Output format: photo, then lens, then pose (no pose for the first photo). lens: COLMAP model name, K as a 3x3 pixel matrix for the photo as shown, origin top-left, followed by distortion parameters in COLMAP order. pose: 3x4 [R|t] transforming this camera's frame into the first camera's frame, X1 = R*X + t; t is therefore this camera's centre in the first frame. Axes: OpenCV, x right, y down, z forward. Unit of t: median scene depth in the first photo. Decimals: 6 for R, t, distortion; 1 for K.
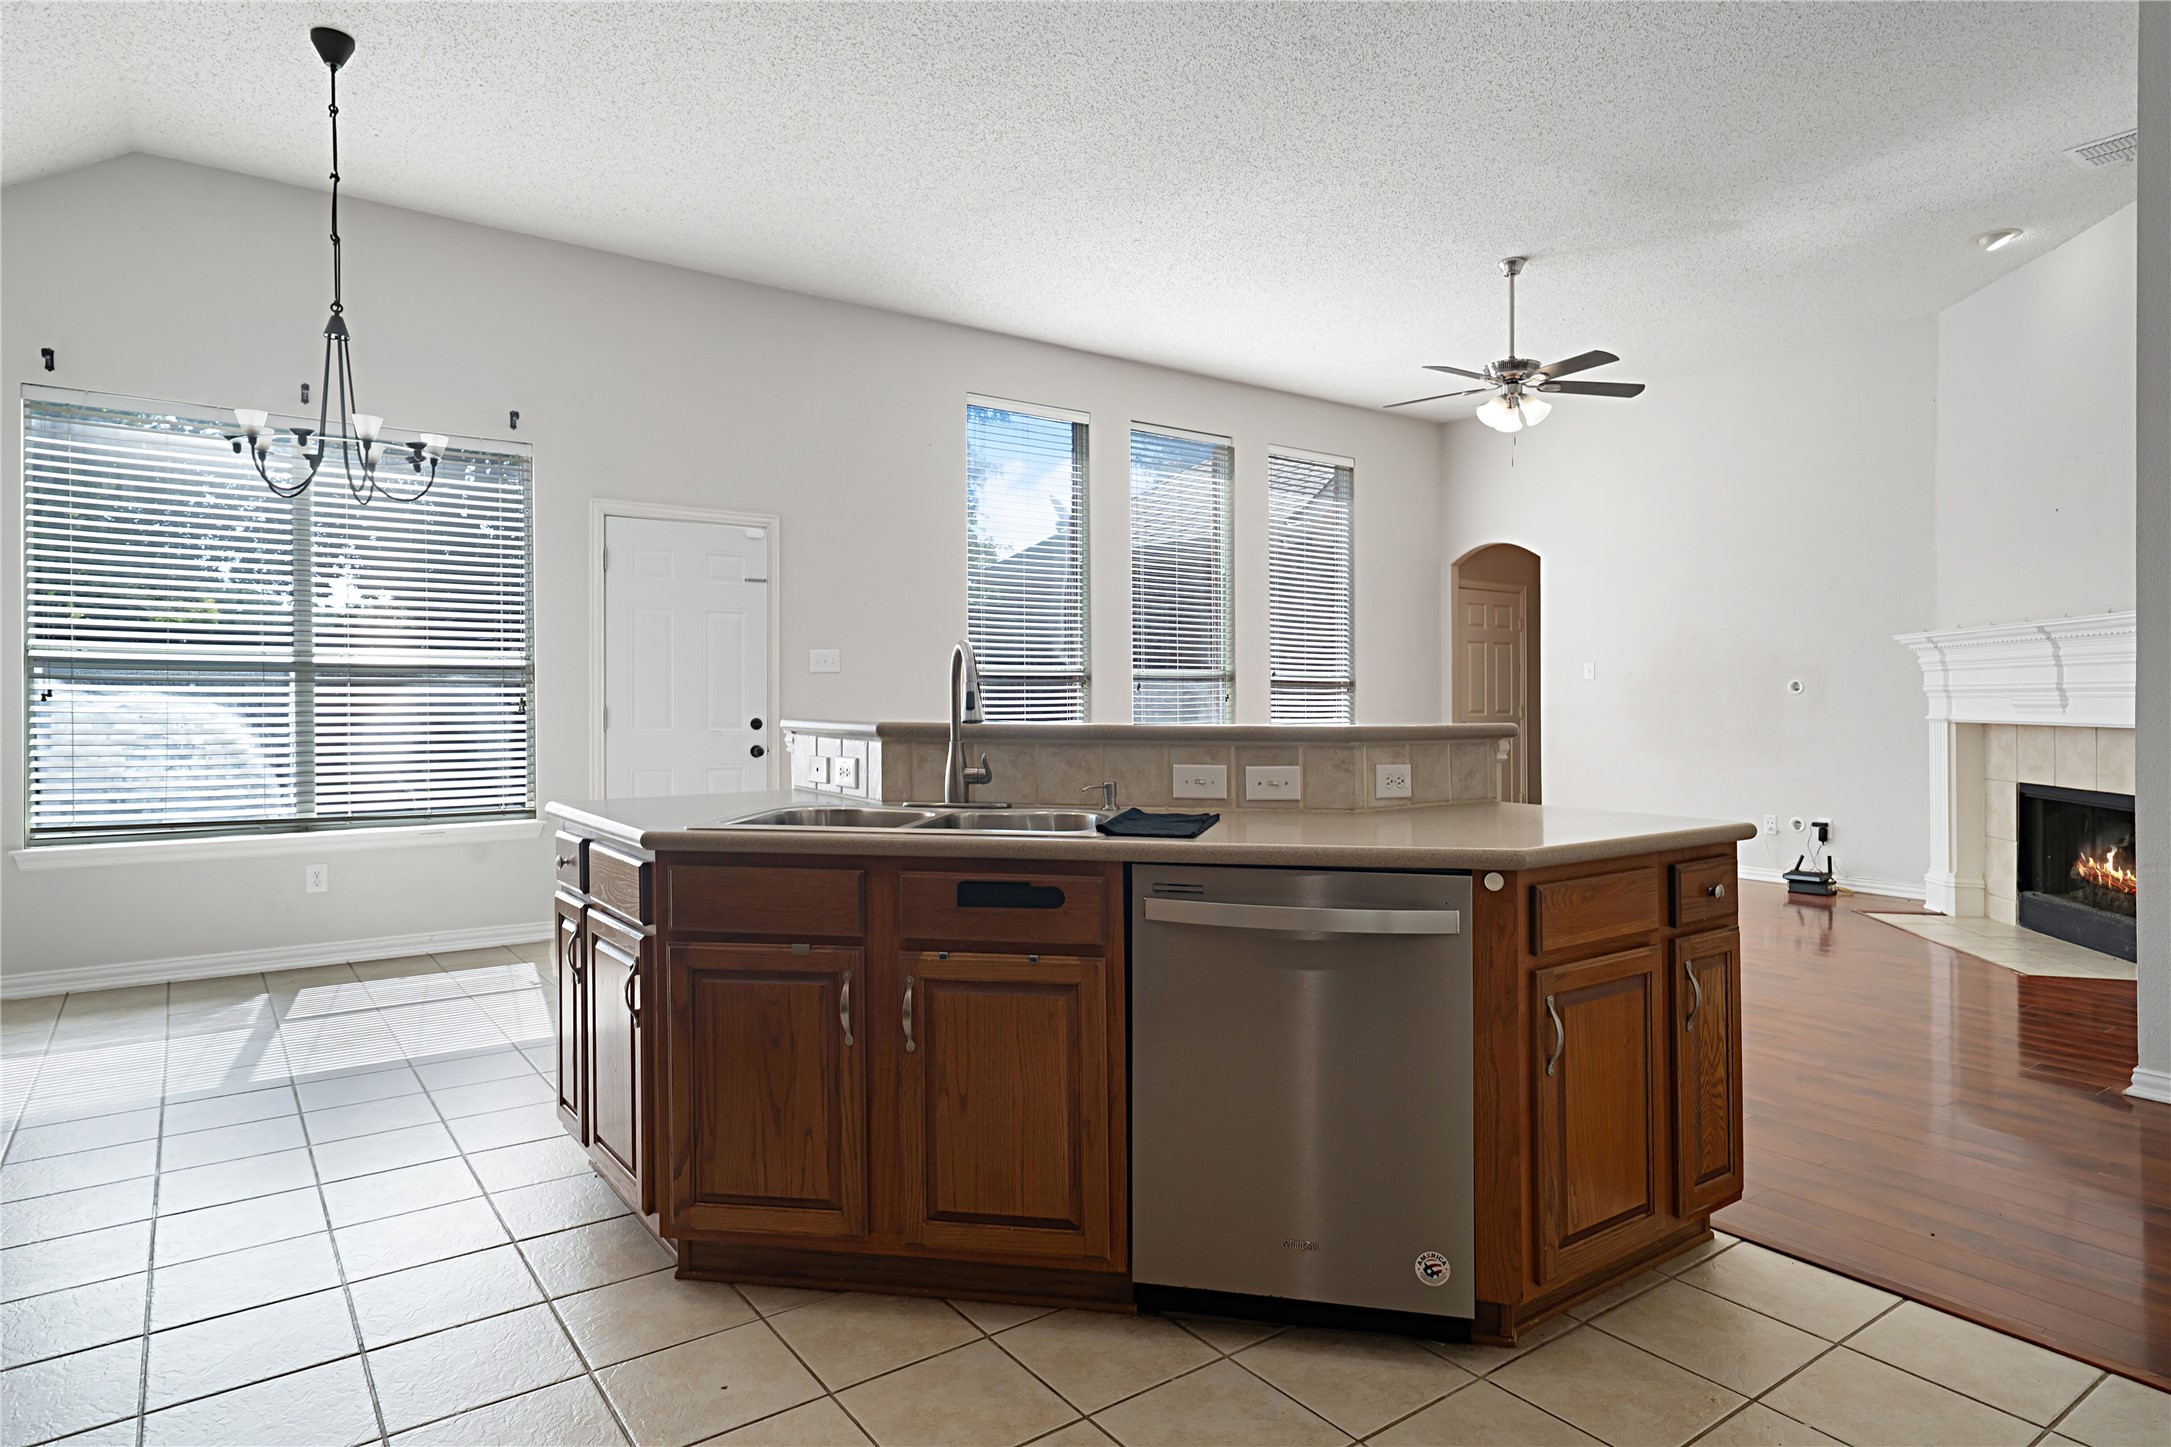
lens RADIAL K [[1223.8, 0, 1056.6], [0, 1223.8, 679.0], [0, 0, 1]] dist [0.014547, 0.010719]
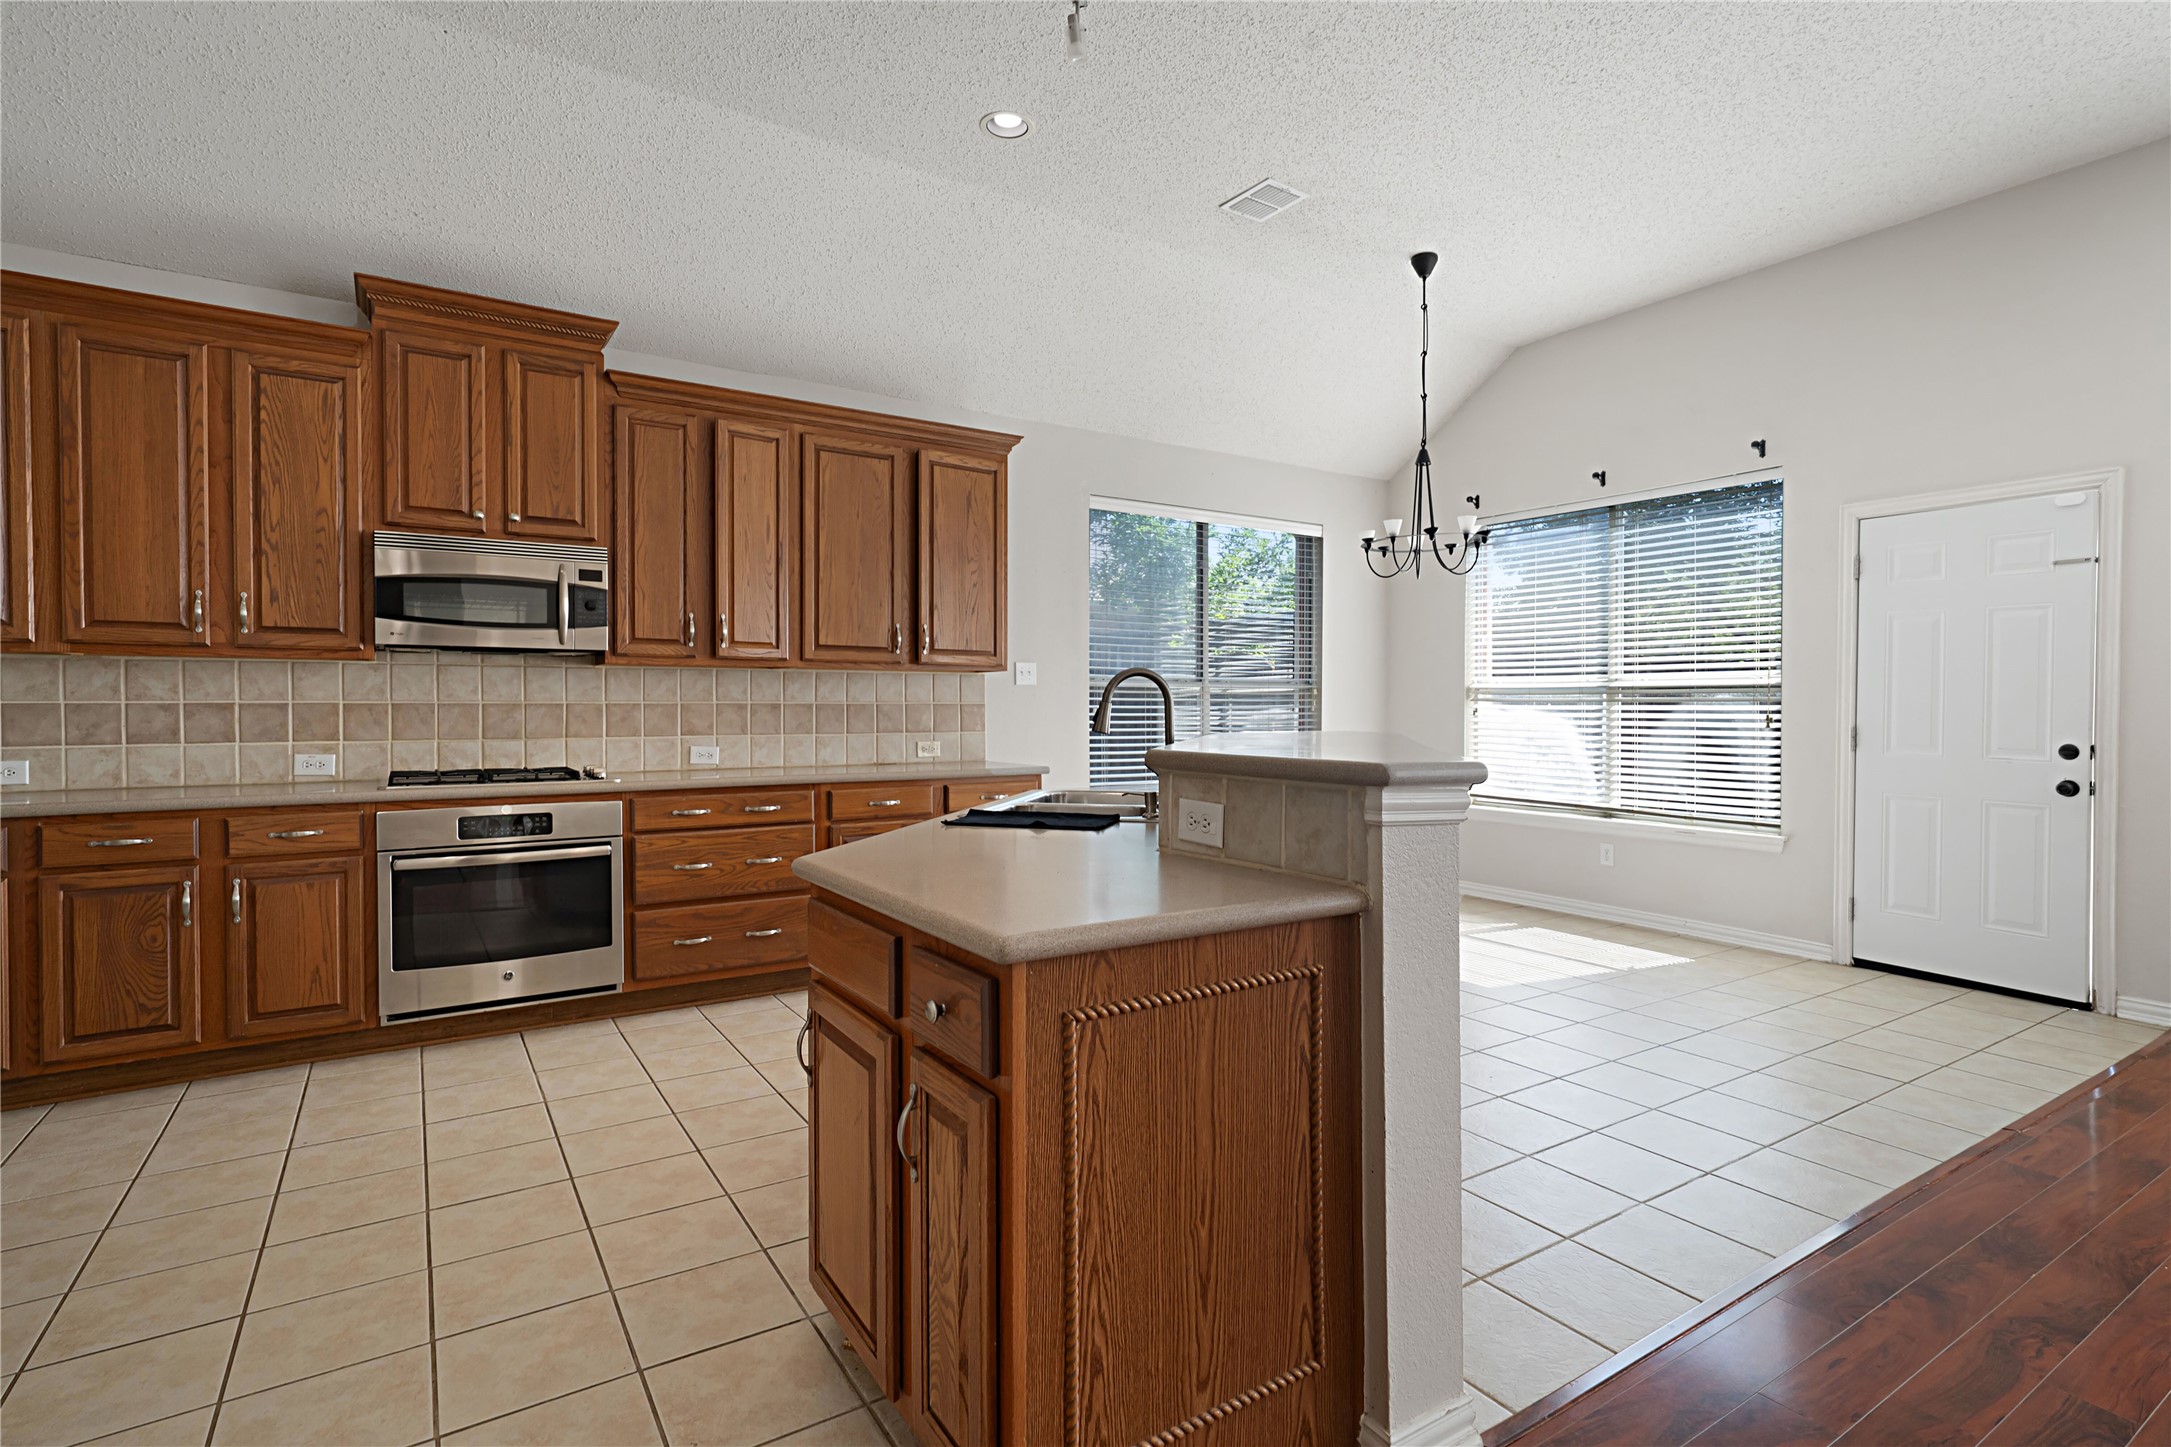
lens RADIAL K [[1031.3, 0, 1084.8], [0, 1031.3, 706.8], [0, 0, 1]] dist [0.000093, -0.000064]
pose [[-0.041458, -0.001816, -0.999139, 0.424802], [0.008960, 0.999957, -0.002189, 0.004664], [0.999100, -0.009043, -0.041440, 0.431904]]
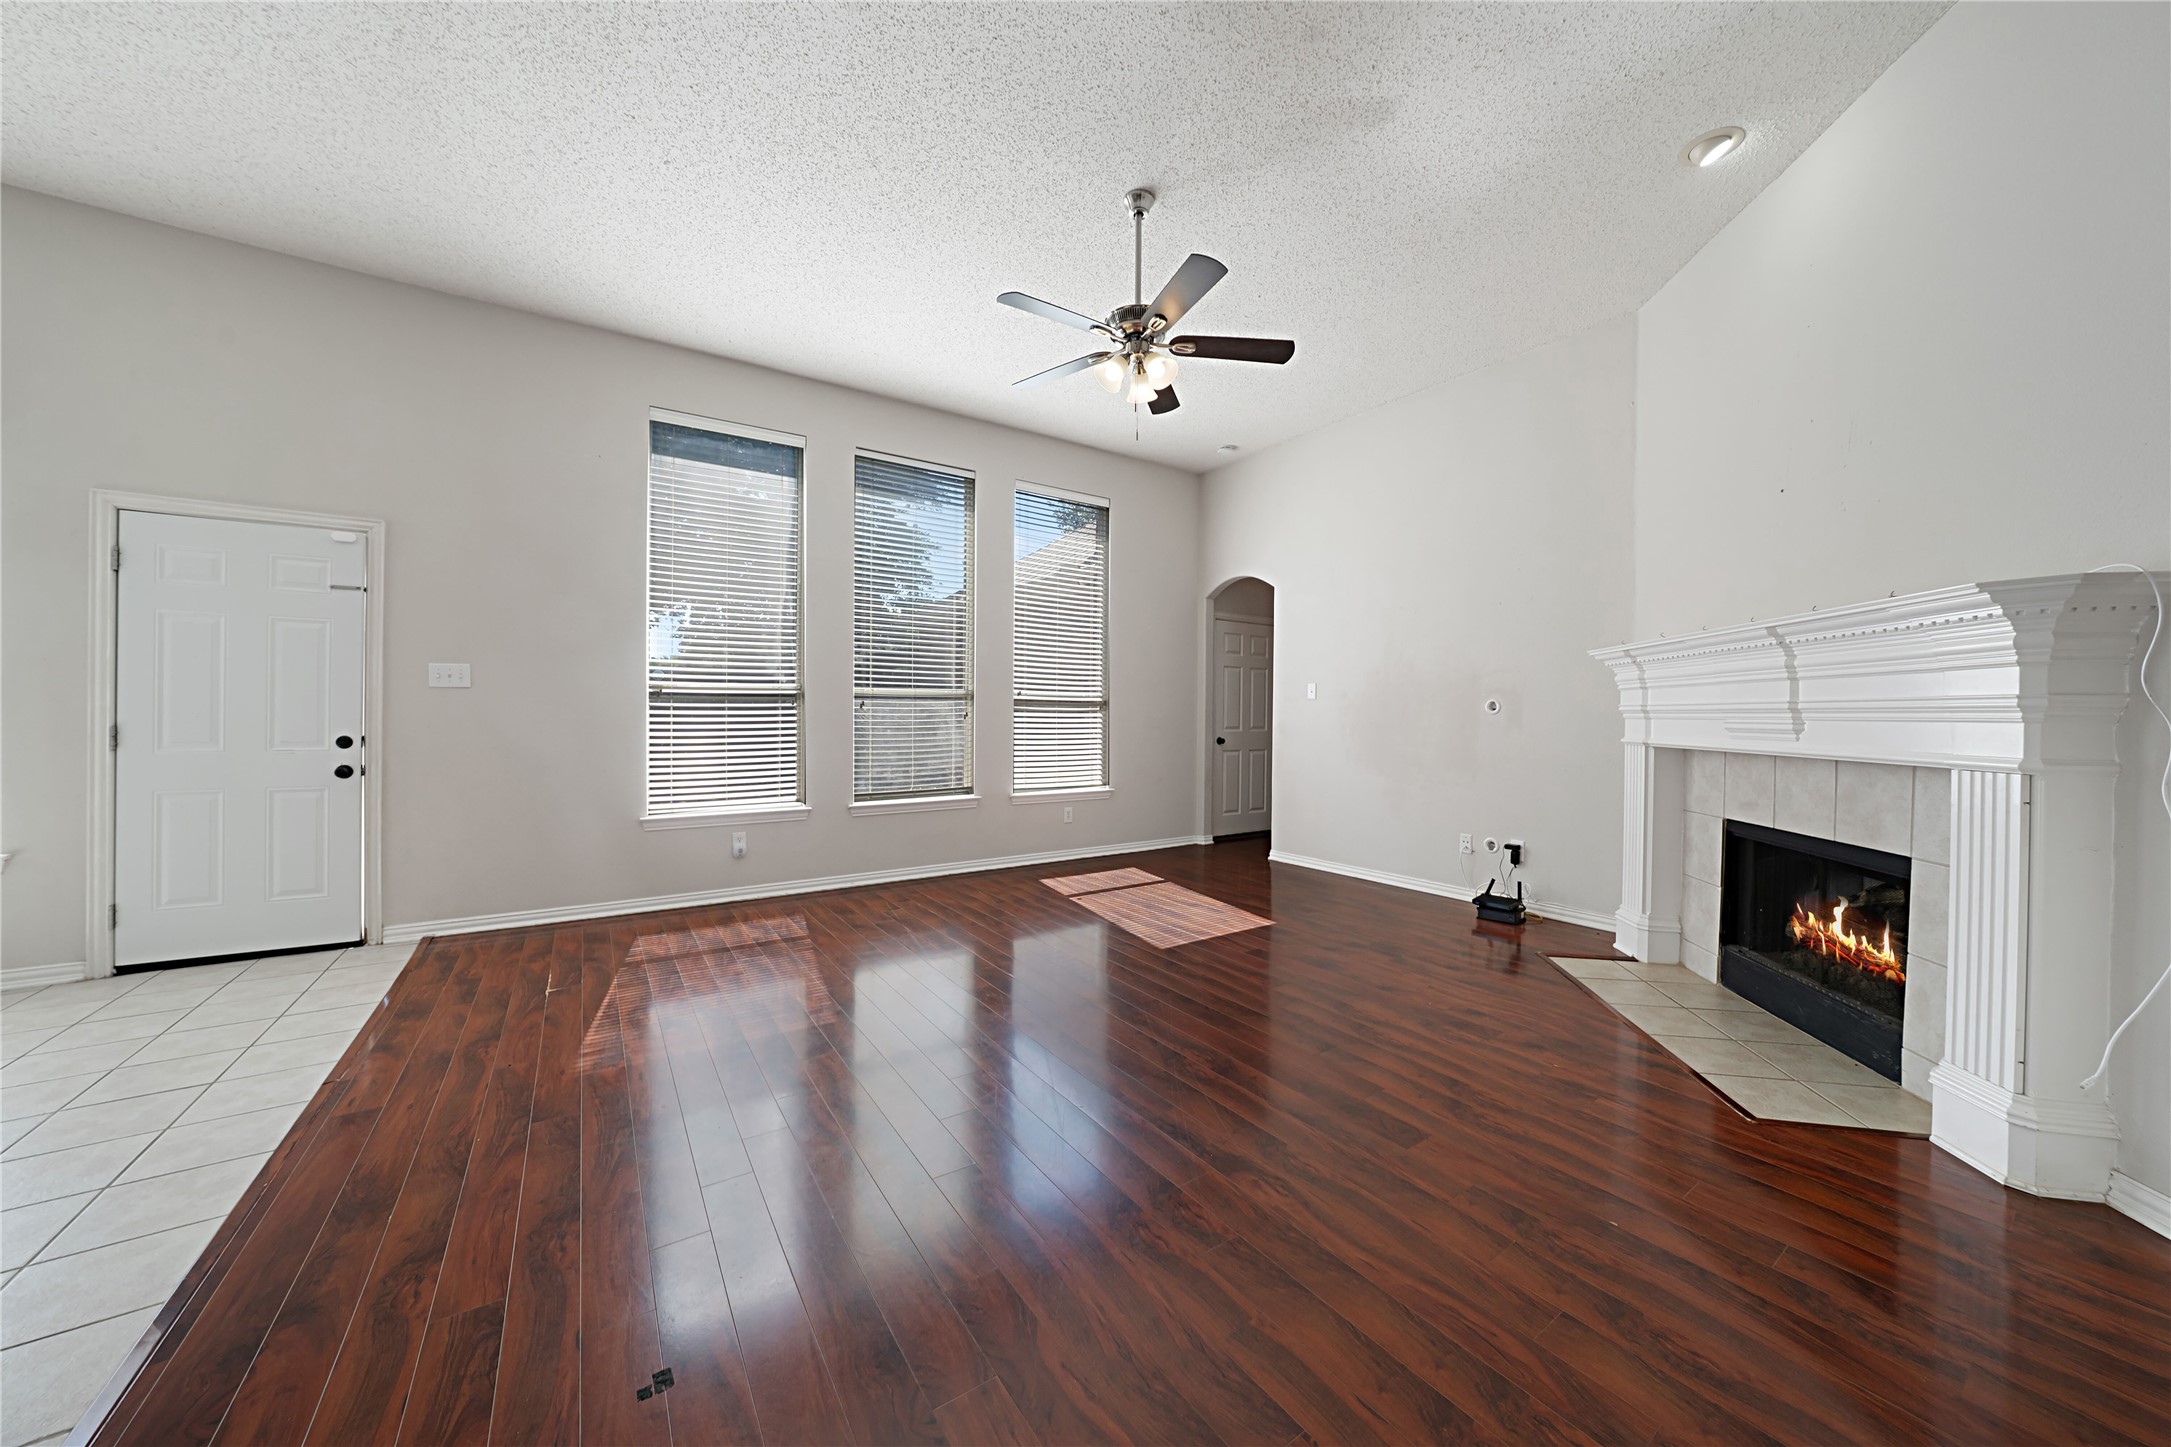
lens RADIAL K [[741.4, 0, 1078.5], [0, 741.4, 718.4], [0, 0, 1]] dist [-0.005174, 0.000775]
pose [[0.999599, 0.003928, -0.028043, 0.335479], [-0.003289, 0.999735, 0.022776, 0.003883], [0.028125, -0.022675, 0.999347, 0.467820]]
